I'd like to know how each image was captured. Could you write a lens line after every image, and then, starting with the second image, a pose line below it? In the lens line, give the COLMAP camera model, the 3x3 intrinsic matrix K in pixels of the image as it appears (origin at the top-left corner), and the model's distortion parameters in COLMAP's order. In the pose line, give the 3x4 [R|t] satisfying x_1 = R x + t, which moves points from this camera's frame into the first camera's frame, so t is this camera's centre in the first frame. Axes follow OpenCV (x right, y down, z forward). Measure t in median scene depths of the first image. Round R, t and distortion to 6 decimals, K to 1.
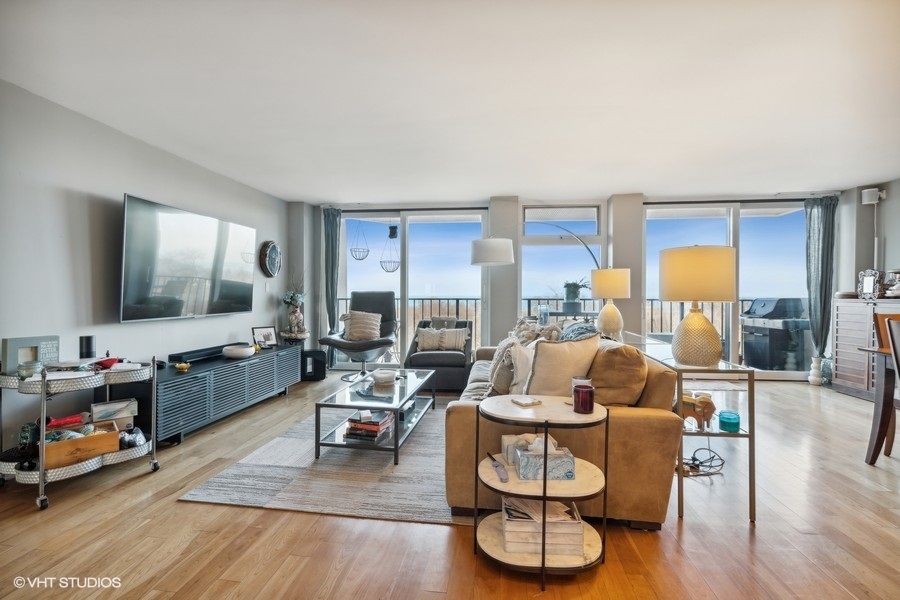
lens RADIAL K [[412.8, 0, 450.0], [0, 412.8, 300.0], [0, 0, 1]] dist [-0.002709, -0.000249]
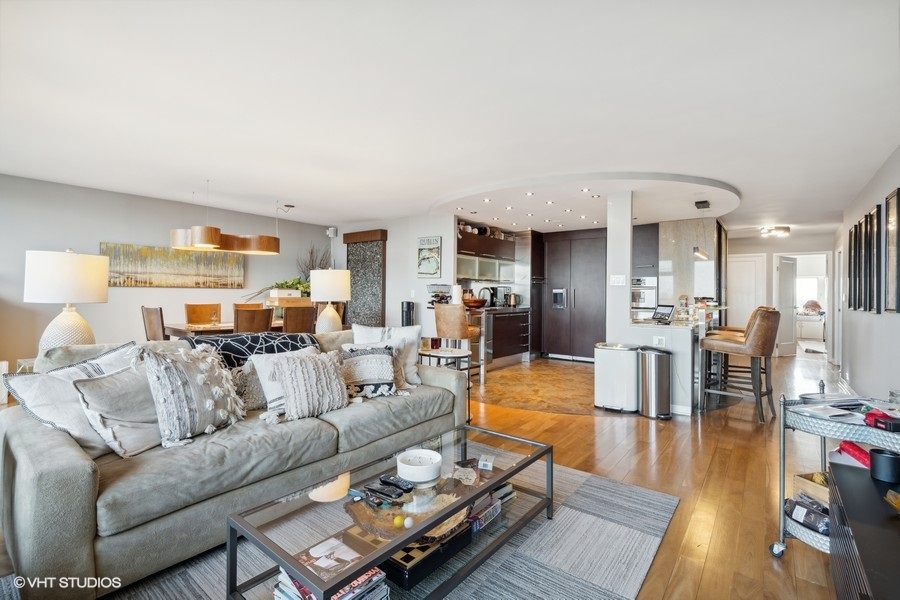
lens RADIAL K [[408.6, 0, 445.7], [0, 408.6, 297.7], [0, 0, 1]] dist [-0.000098, -0.000302]
pose [[-0.852018, -0.014757, 0.523304, -0.284504], [-0.004497, 0.999772, 0.020873, -0.019784], [-0.523492, 0.015431, -0.851891, 0.907300]]
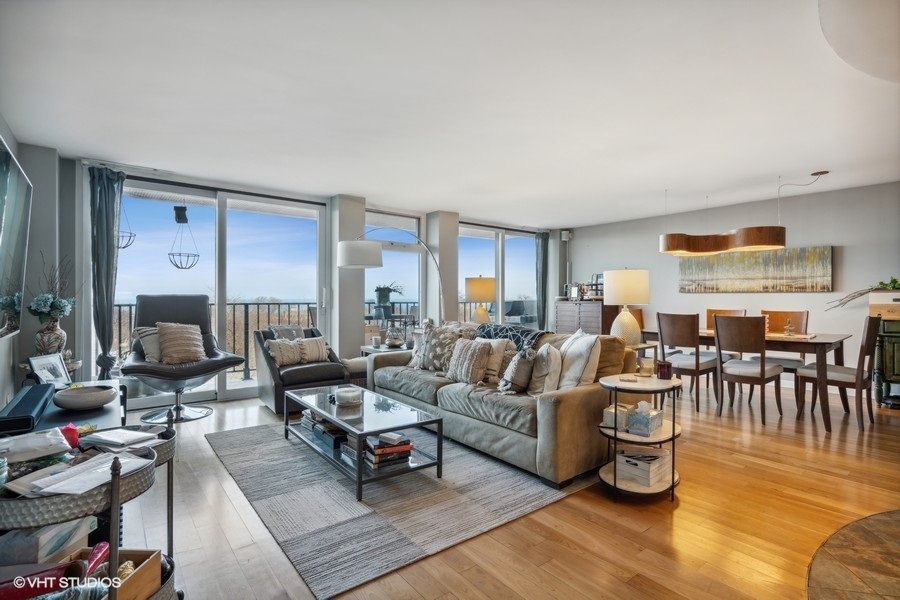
lens RADIAL K [[431.2, 0, 450.0], [0, 431.2, 300.0], [0, 0, 1]] dist [-0.011457, 0.000695]
pose [[0.704501, -0.004839, 0.709686, -0.417945], [0.008324, 0.999964, -0.001445, -0.006965], [-0.709654, 0.006926, 0.704516, 0.139035]]
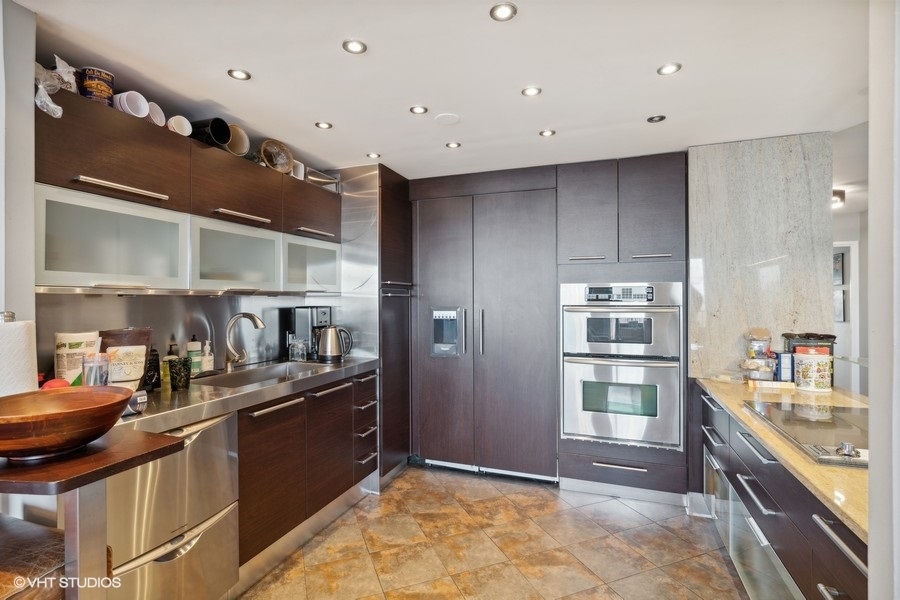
lens RADIAL K [[431.2, 0, 450.0], [0, 431.2, 300.0], [0, 0, 1]] dist [-0.011457, 0.000695]
pose [[-0.971488, 0.002702, 0.237071, -0.048303], [0.005438, 0.999926, 0.010885, -0.042422], [-0.237024, 0.011864, -0.971431, 0.160871]]
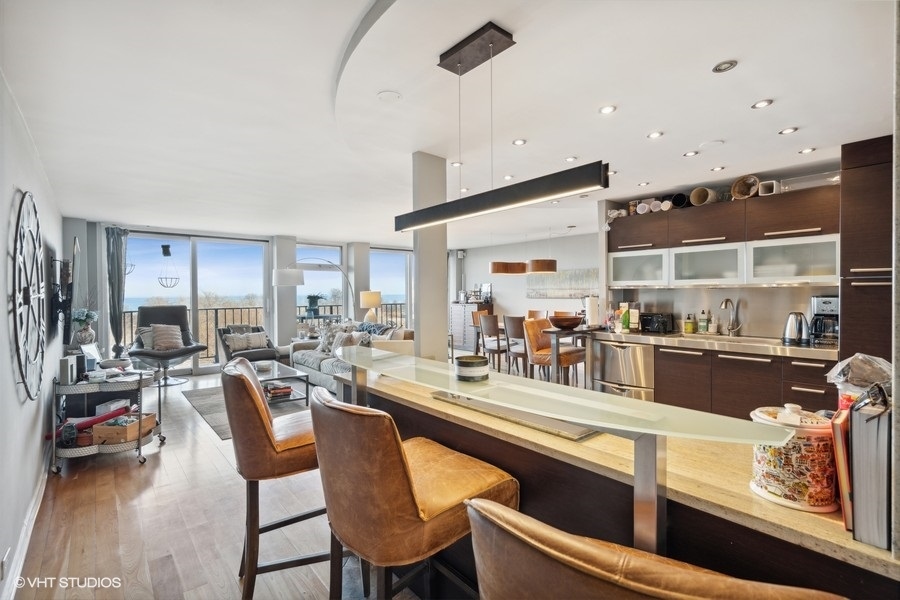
lens RADIAL K [[408.6, 0, 445.7], [0, 408.6, 297.7], [0, 0, 1]] dist [-0.000098, -0.000302]
pose [[0.681234, -0.015208, 0.731907, -0.518487], [0.017113, 0.999842, 0.004848, -0.037970], [-0.731865, 0.009223, 0.681387, -0.339176]]
